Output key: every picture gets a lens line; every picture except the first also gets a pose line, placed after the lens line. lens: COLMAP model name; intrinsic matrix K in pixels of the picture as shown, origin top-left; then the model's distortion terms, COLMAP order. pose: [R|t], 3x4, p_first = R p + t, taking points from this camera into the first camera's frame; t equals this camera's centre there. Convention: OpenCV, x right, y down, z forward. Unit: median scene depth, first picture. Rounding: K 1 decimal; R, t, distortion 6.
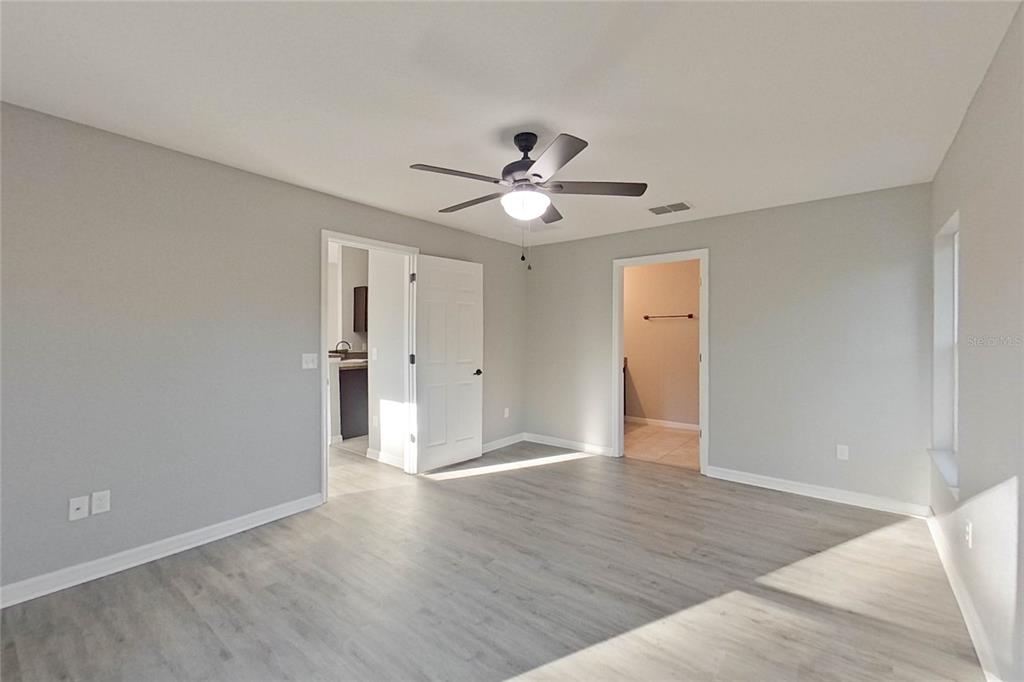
lens RADIAL K [[419.2, 0, 513.0], [0, 419.2, 346.5], [0, 0, 1]] dist [0.000449, 0.000159]
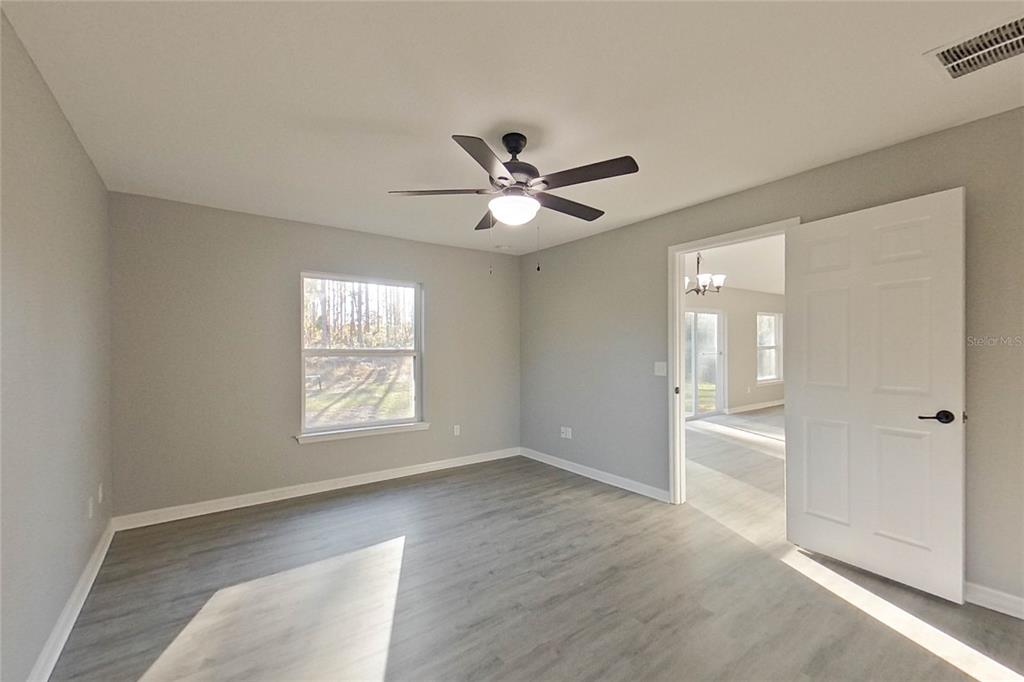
lens RADIAL K [[419.2, 0, 513.0], [0, 419.2, 346.5], [0, 0, 1]] dist [0.000449, 0.000159]
pose [[-0.295193, -0.011385, -0.955370, 0.870017], [-0.008502, 0.999921, -0.009289, -0.014551], [0.955400, 0.005380, -0.295267, 1.167082]]
